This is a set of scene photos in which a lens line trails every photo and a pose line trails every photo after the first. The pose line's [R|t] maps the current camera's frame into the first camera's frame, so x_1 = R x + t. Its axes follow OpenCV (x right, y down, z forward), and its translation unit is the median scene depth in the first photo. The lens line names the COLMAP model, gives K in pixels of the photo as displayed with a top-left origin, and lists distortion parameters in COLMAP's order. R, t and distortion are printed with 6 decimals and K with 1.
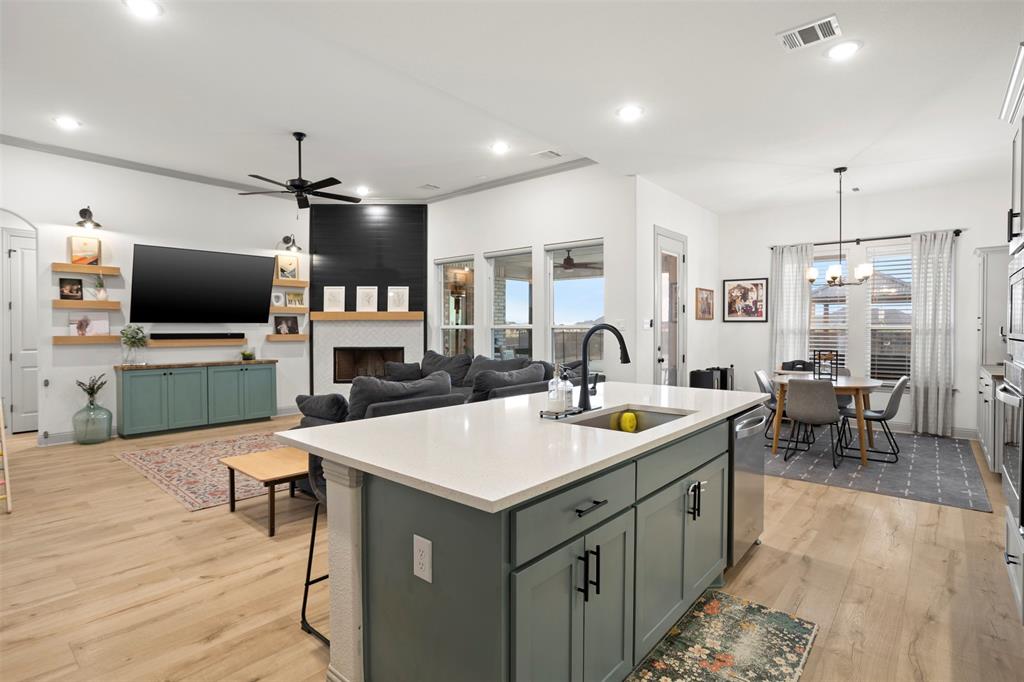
lens RADIAL K [[512.7, 0, 509.1], [0, 512.7, 335.6], [0, 0, 1]] dist [-0.055758, 0.033073]
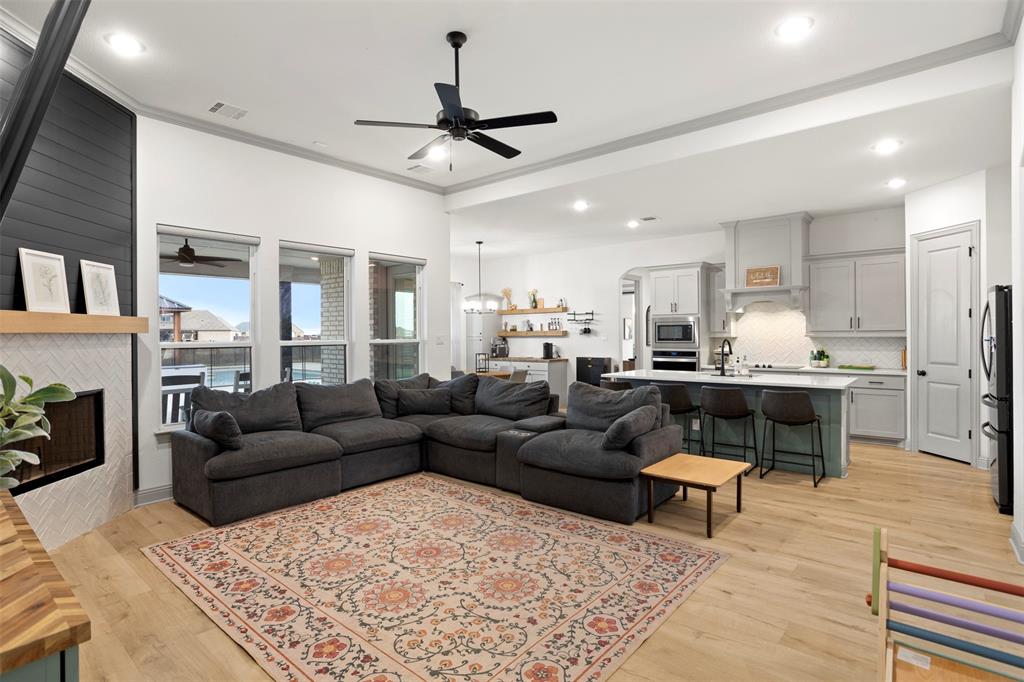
lens RADIAL K [[512.7, 0, 509.1], [0, 512.7, 335.6], [0, 0, 1]] dist [-0.055758, 0.033073]
pose [[-0.005165, -0.003030, 0.999982, -0.846606], [0.021475, 0.999764, 0.003140, -0.026634], [-0.999756, 0.021491, -0.005098, 0.773533]]
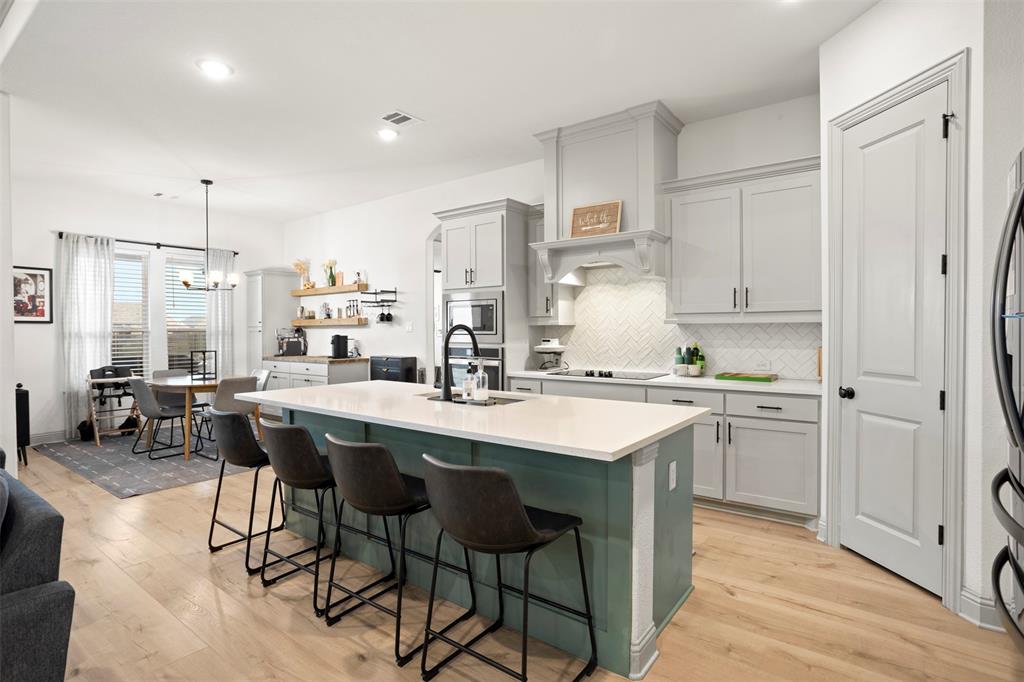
lens RADIAL K [[512.7, 0, 509.1], [0, 512.7, 335.6], [0, 0, 1]] dist [-0.055758, 0.033073]
pose [[-0.062508, -0.012659, 0.997964, -0.384017], [0.019272, 0.999718, 0.013888, -0.004482], [-0.997858, 0.020101, -0.062246, 0.361558]]
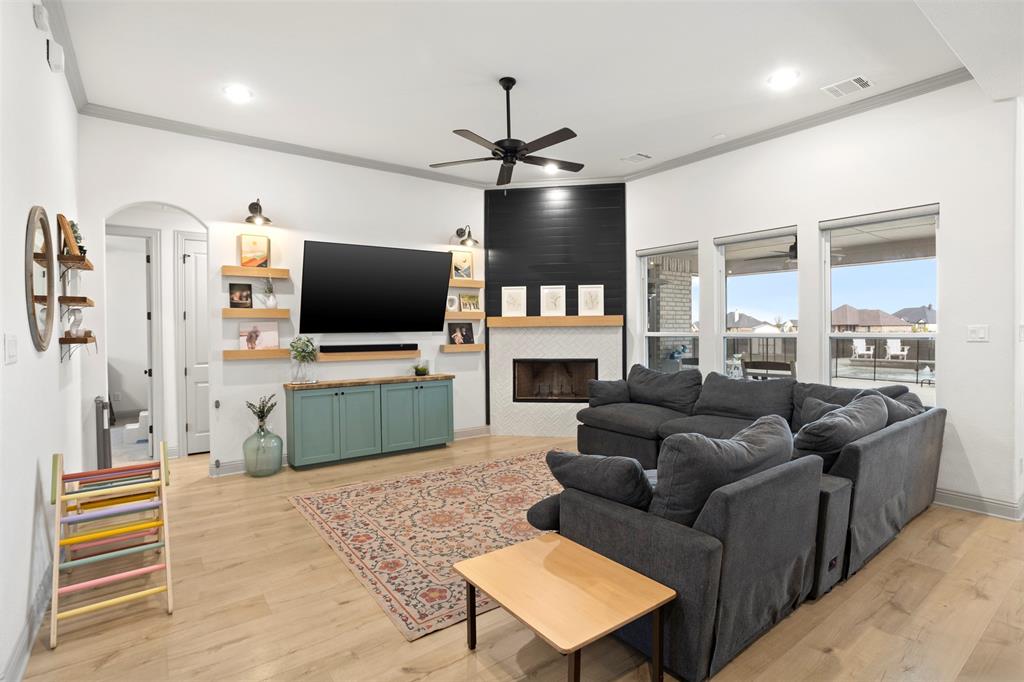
lens RADIAL K [[503.9, 0, 512.0], [0, 503.9, 335.3], [0, 0, 1]] dist [-0.056287, 0.031870]
pose [[0.976430, -0.004826, -0.215780, -0.206602], [0.004720, 0.999988, -0.001008, -0.019029], [0.215782, -0.000034, 0.976442, 0.234012]]
